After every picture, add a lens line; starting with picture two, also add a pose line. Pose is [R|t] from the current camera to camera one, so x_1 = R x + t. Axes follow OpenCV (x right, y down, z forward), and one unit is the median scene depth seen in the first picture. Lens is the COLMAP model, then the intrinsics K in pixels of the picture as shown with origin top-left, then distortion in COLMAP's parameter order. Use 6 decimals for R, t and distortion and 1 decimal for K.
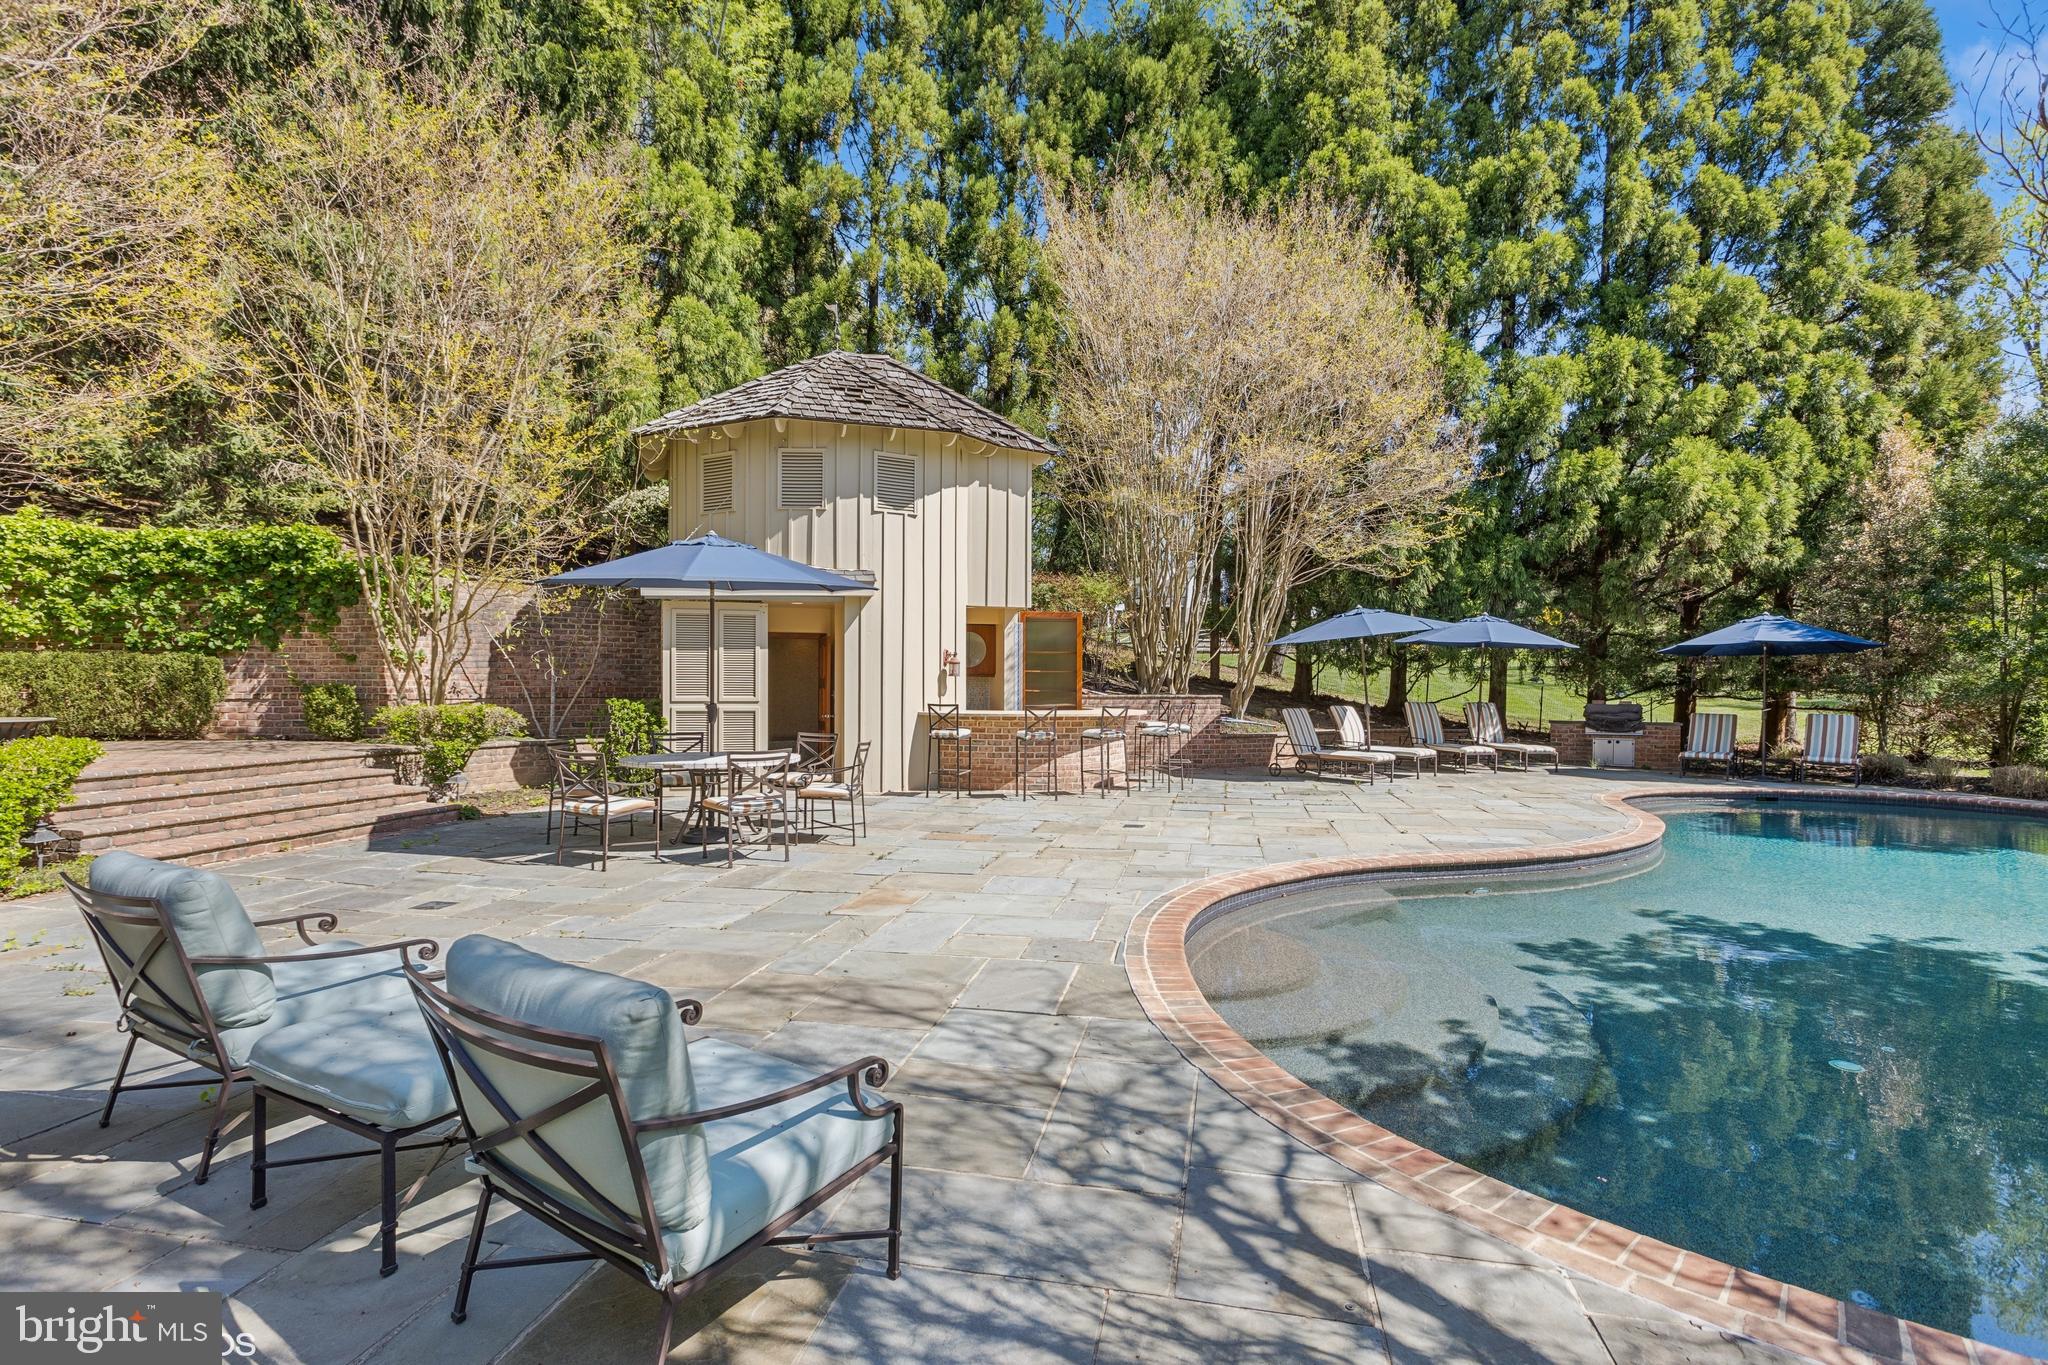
lens RADIAL K [[970.1, 0, 1030.6], [0, 970.1, 687.6], [0, 0, 1]] dist [0.003686, 0.000721]
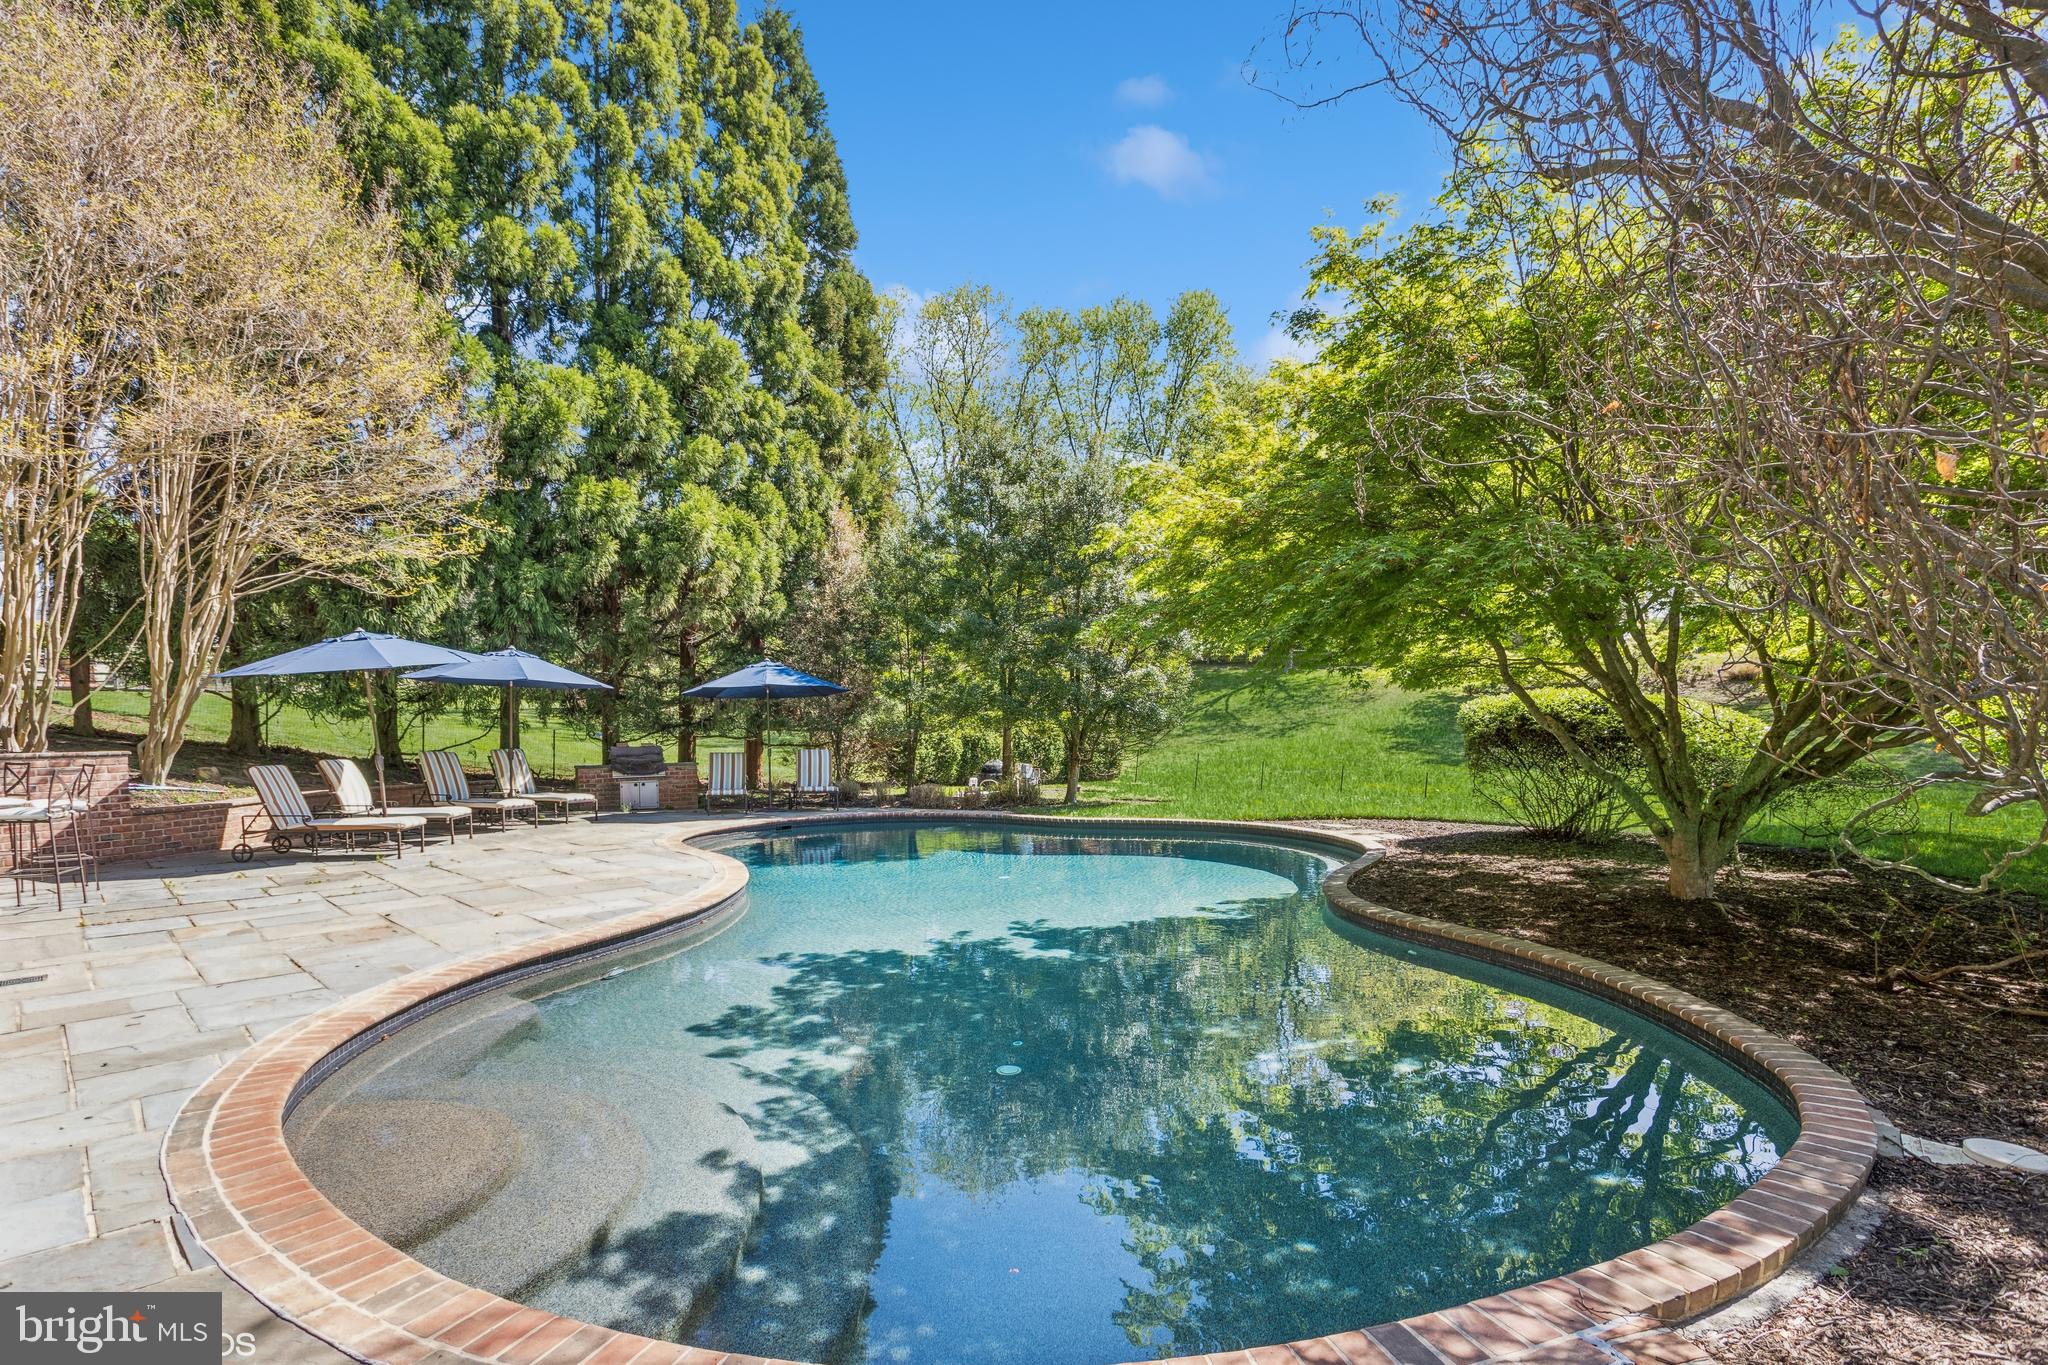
lens RADIAL K [[1014.9, 0, 1017.3], [0, 1014.9, 788.9], [0, 0, 1]] dist [0.010759, 0.001504]
pose [[0.573794, -0.064836, 0.816429, -0.026588], [0.019168, 0.997652, 0.065756, -0.000561], [-0.818775, -0.022081, 0.573689, 0.094794]]
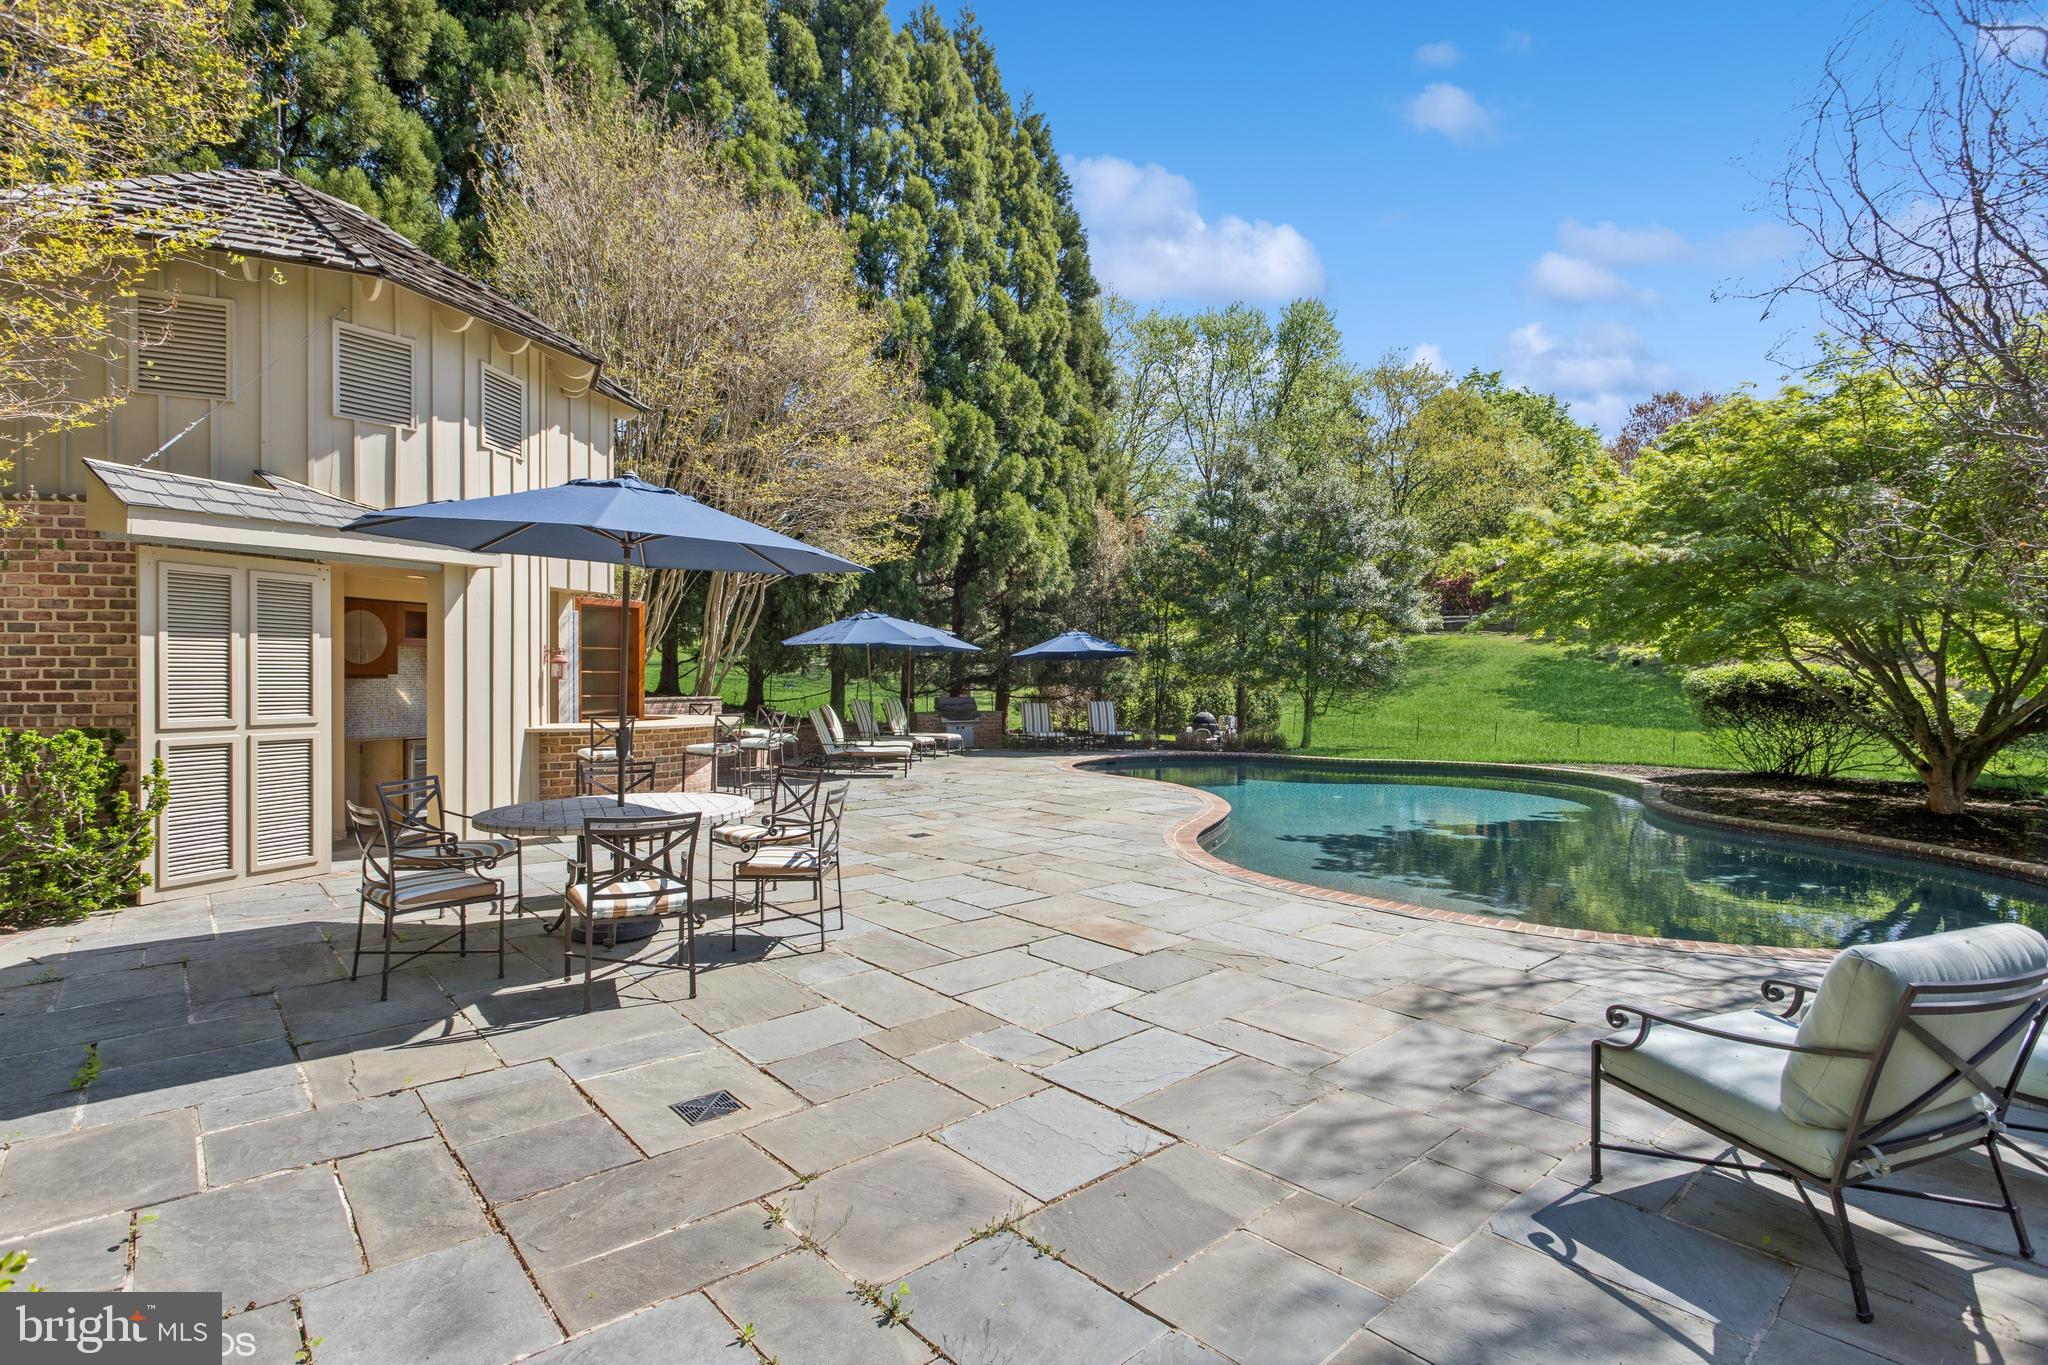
lens RADIAL K [[993.3, 0, 1020.0], [0, 993.3, 665.1], [0, 0, 1]] dist [0.002495, 0.000810]
pose [[0.601294, 0.005393, 0.799010, -0.377296], [0.009020, 0.999868, -0.013536, -0.007161], [-0.798977, 0.015347, 0.601166, 0.190096]]
